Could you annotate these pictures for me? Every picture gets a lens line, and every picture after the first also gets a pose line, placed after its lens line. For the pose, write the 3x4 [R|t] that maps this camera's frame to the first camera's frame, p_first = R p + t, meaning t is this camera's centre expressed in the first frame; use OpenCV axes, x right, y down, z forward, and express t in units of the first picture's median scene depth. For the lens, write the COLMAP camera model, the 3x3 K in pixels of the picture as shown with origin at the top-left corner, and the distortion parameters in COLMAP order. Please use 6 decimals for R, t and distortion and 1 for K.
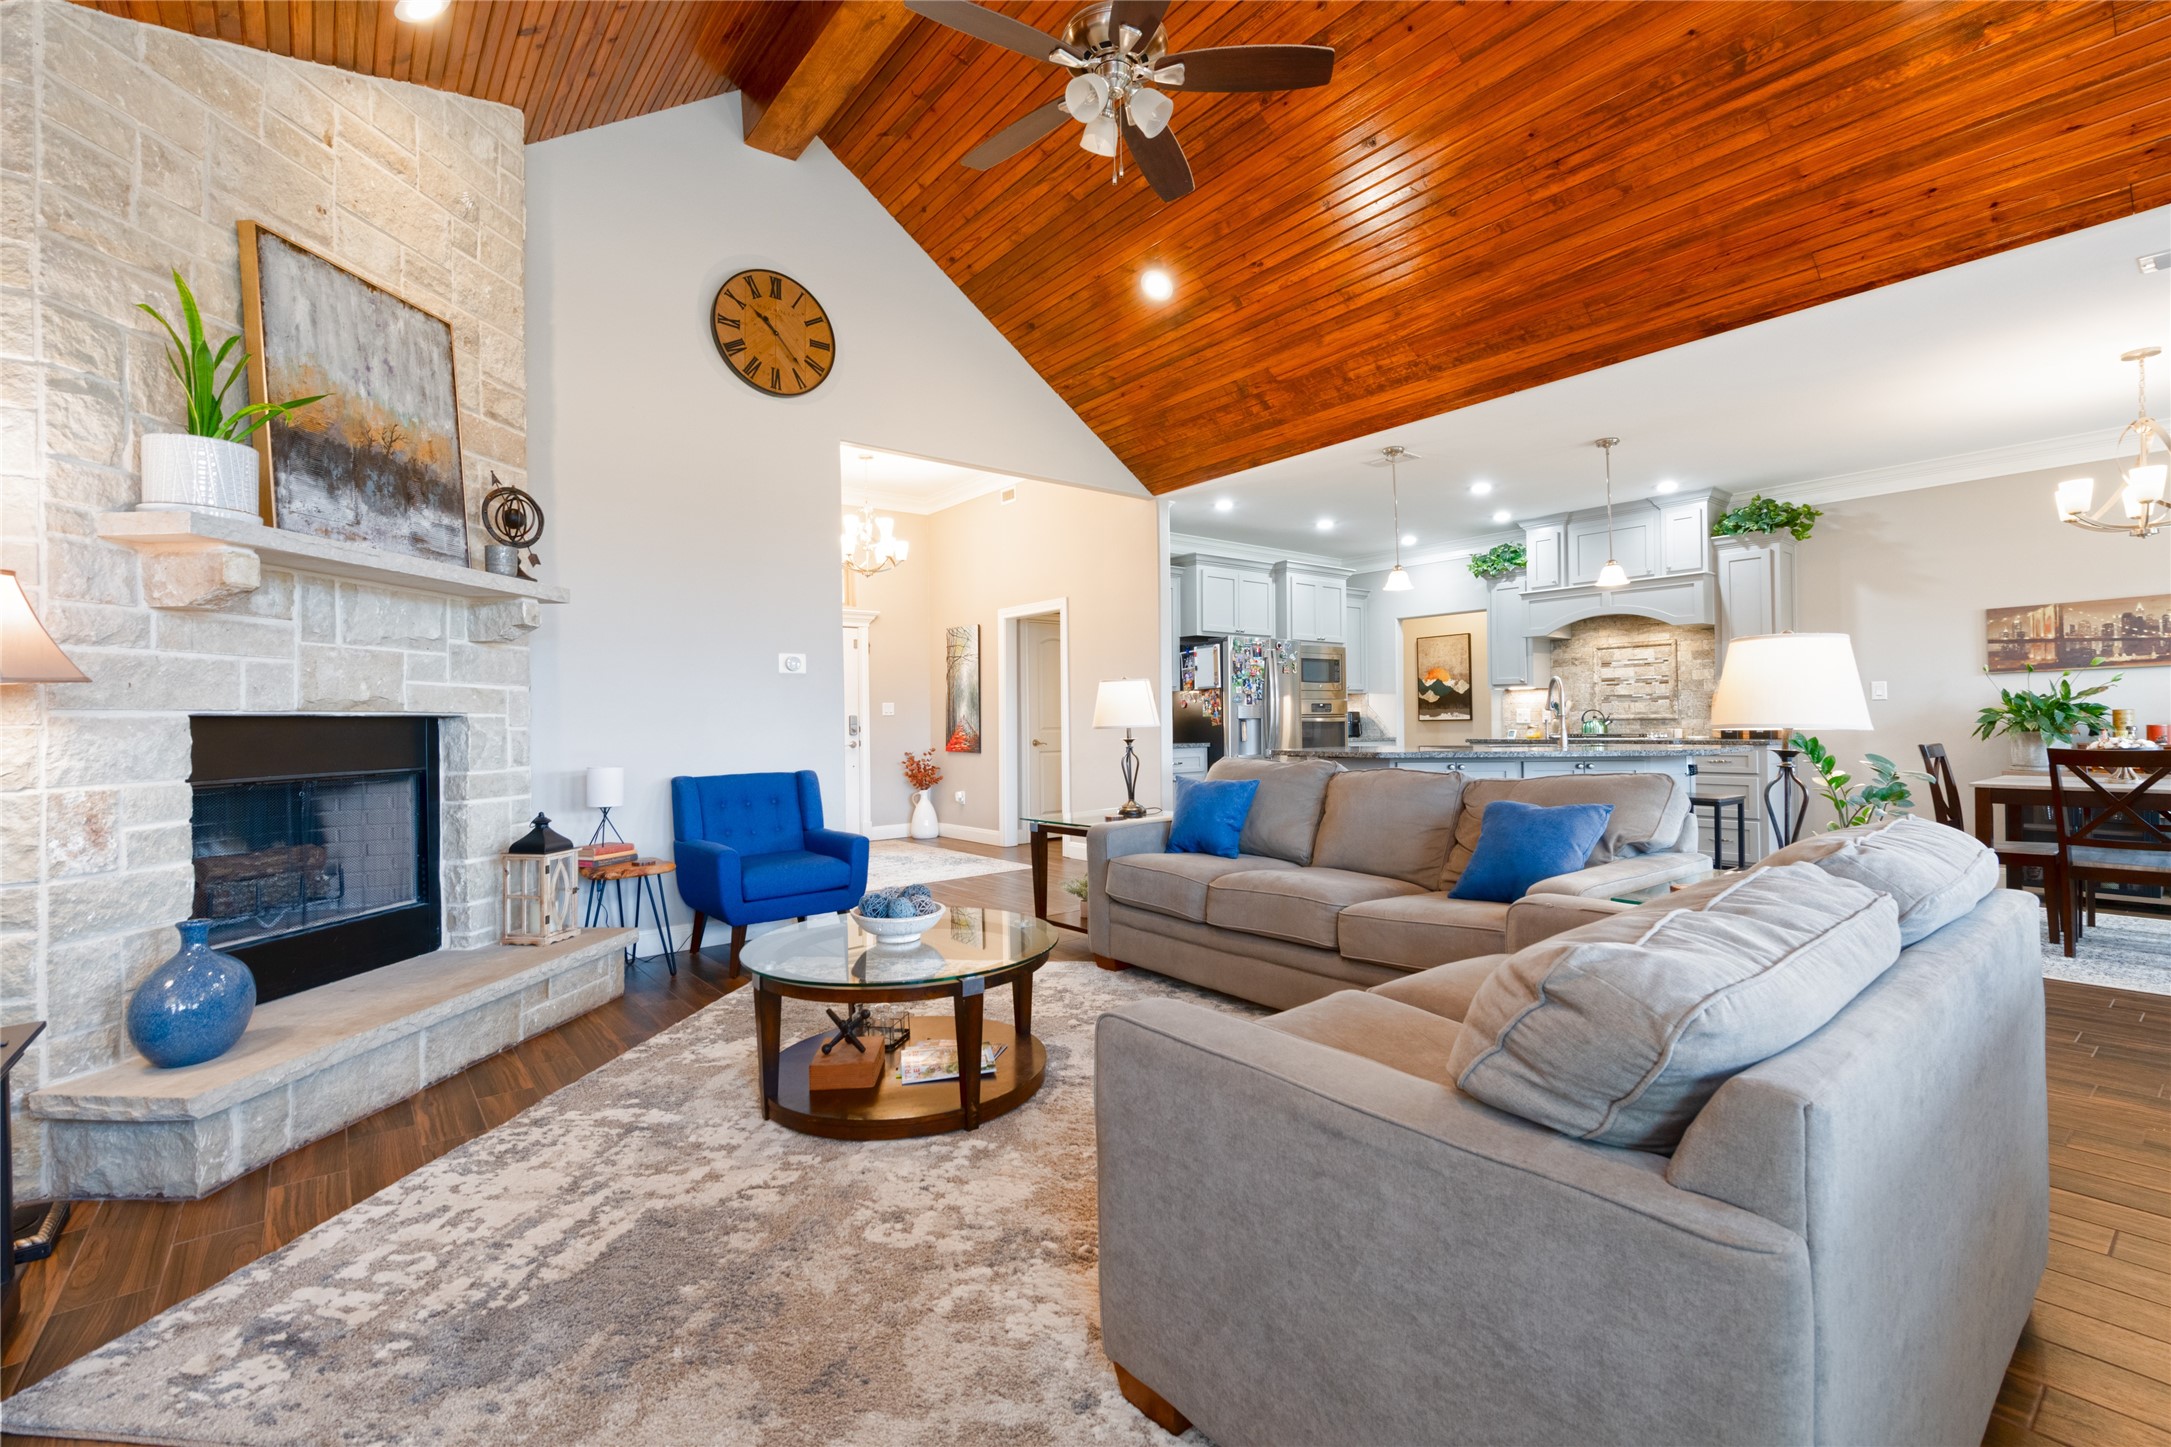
lens RADIAL K [[961.9, 0, 1079.5], [0, 961.9, 707.5], [0, 0, 1]] dist [0.011093, -0.000836]
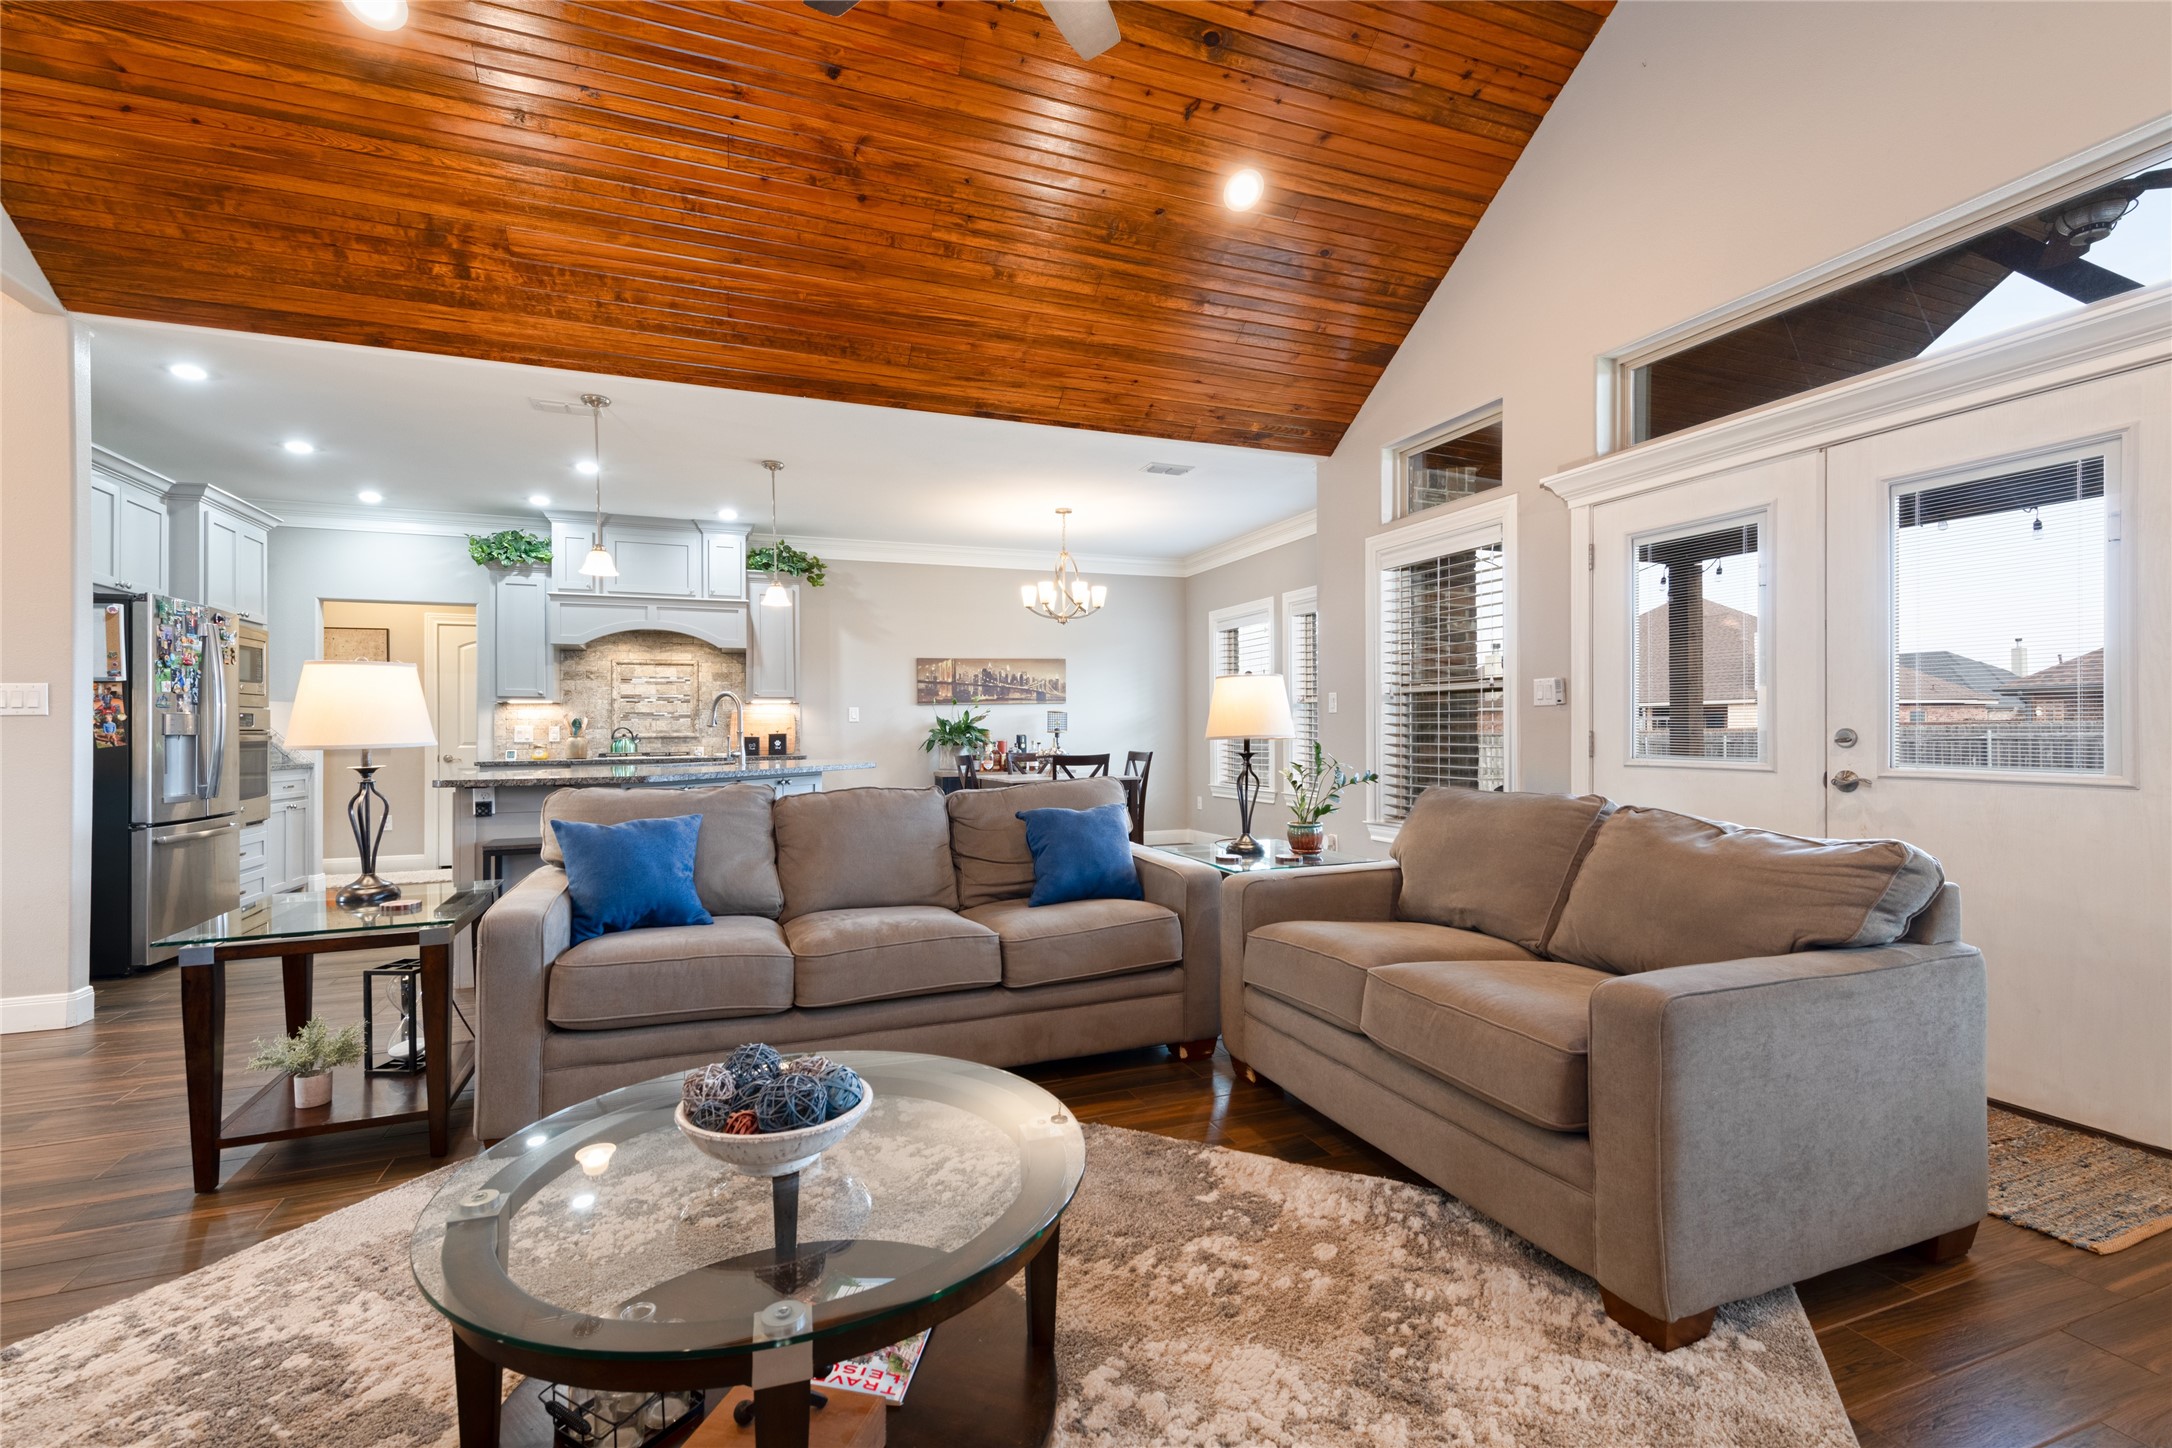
lens RADIAL K [[966.7, 0, 1120.8], [0, 966.7, 724.7], [0, 0, 1]] dist [0.006654, 0.000130]
pose [[0.279724, 0.015823, 0.959950, -0.300093], [-0.010472, 0.999855, -0.013429, 0.008924], [-0.960023, -0.006296, 0.279850, 0.328514]]
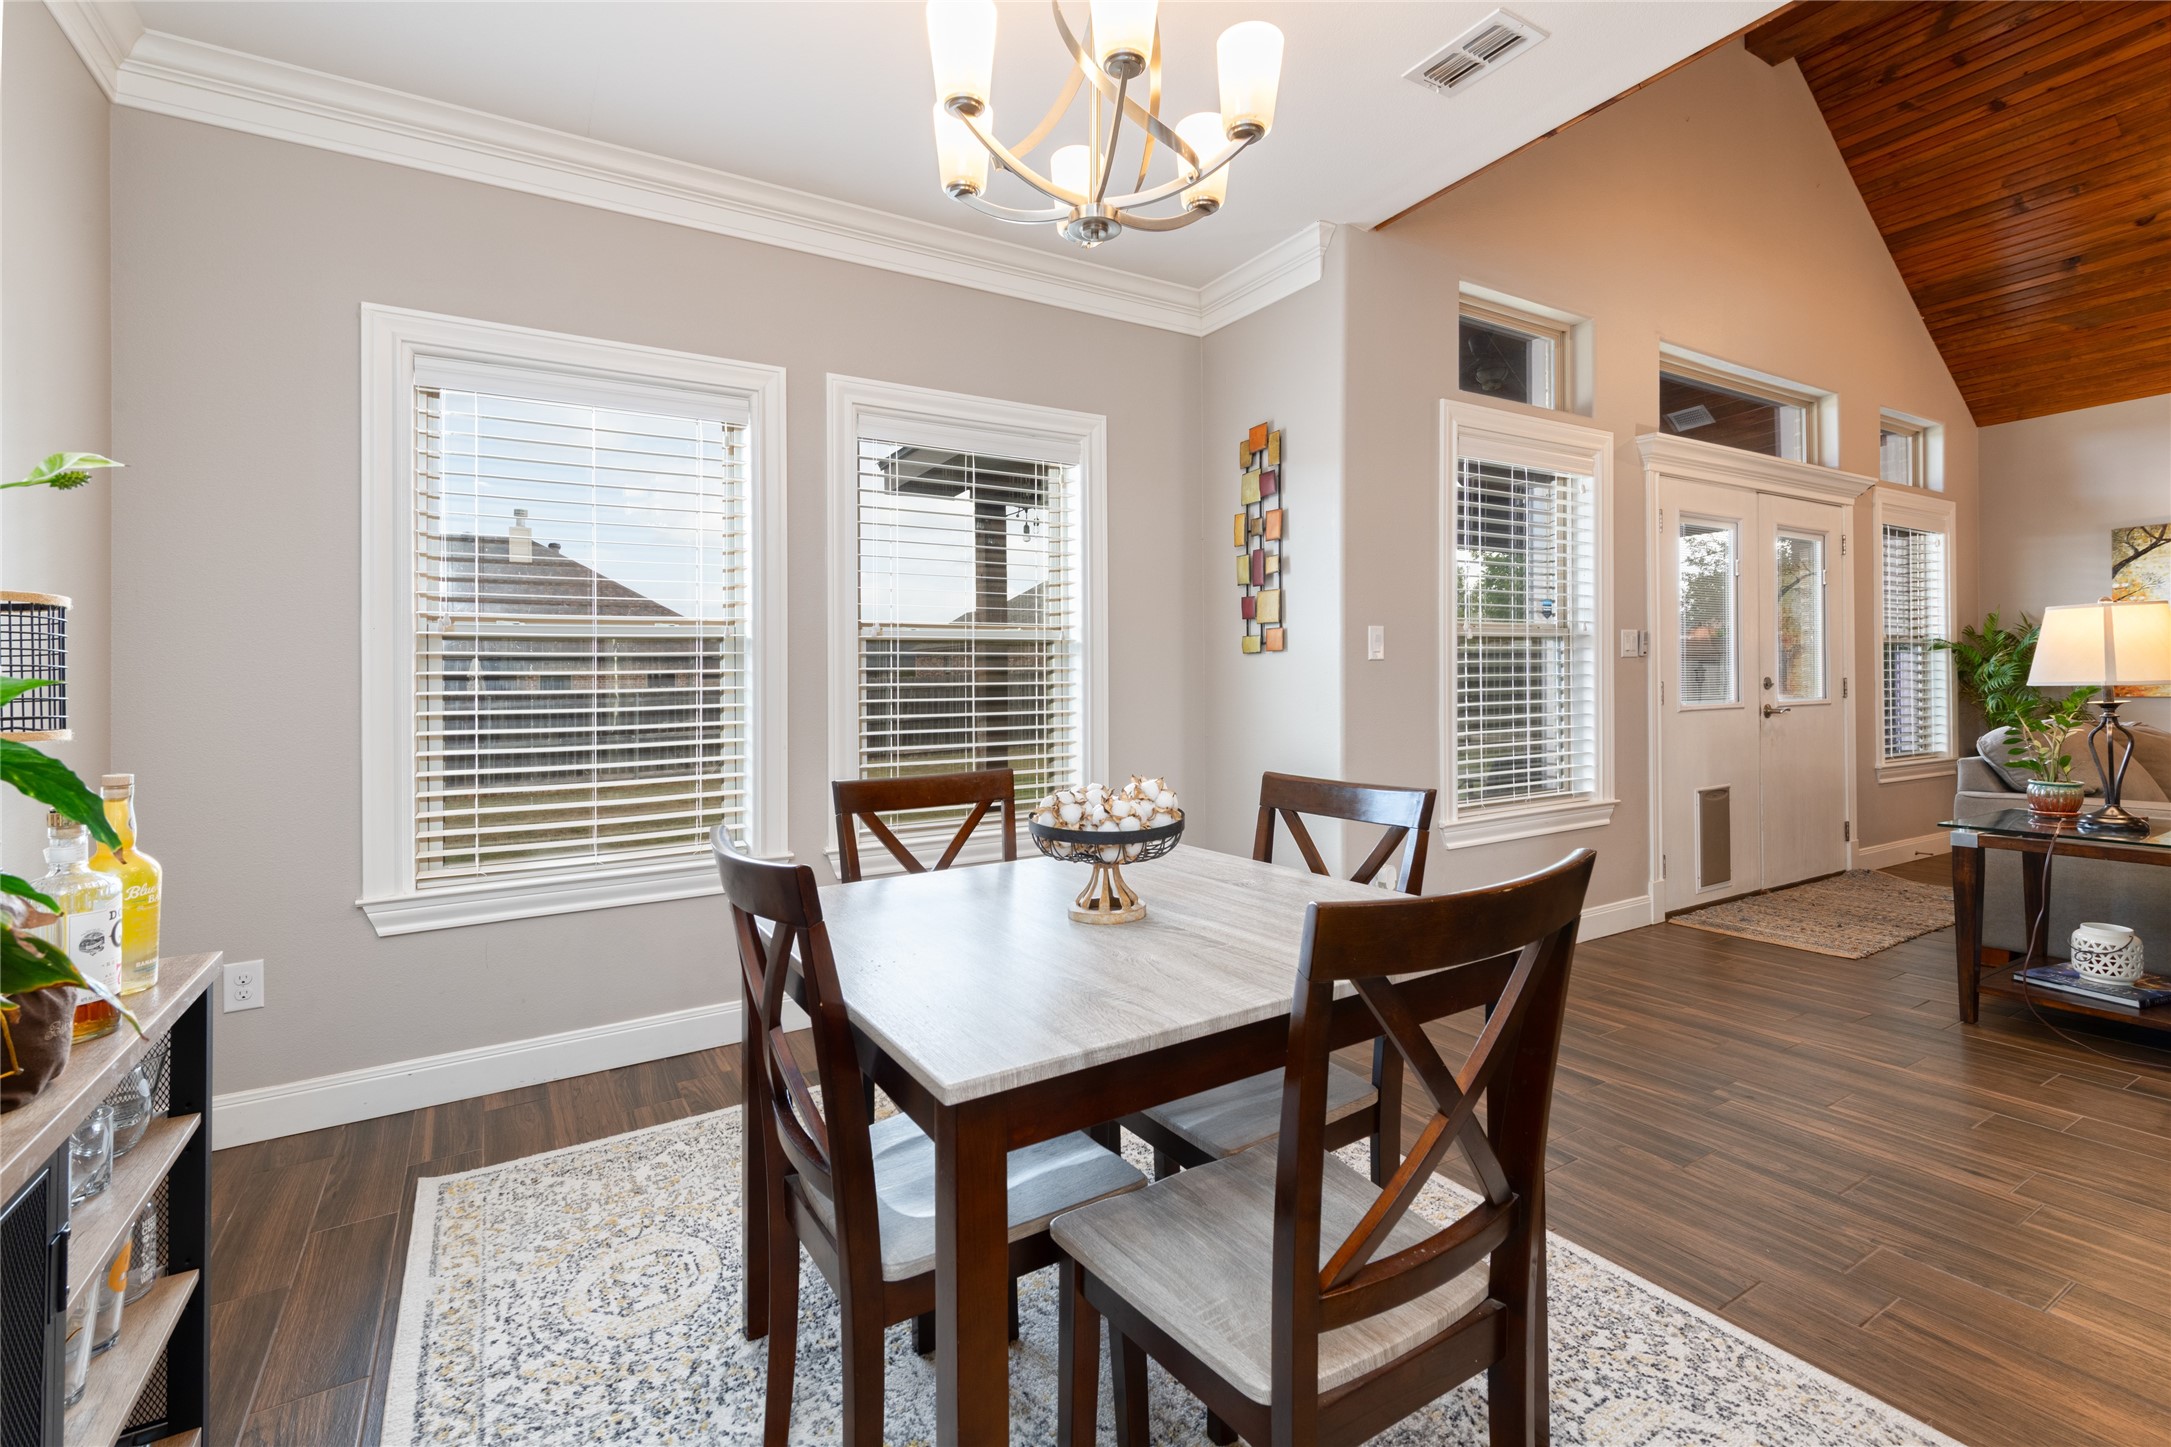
lens RADIAL K [[974.1, 0, 1090.3], [0, 974.1, 633.6], [0, 0, 1]] dist [0.012528, 0.000020]
pose [[-0.991169, 0.042163, 0.125721, 0.762283], [0.033413, 0.996923, -0.070910, 0.002409], [-0.128324, -0.066083, -0.989528, 0.973238]]
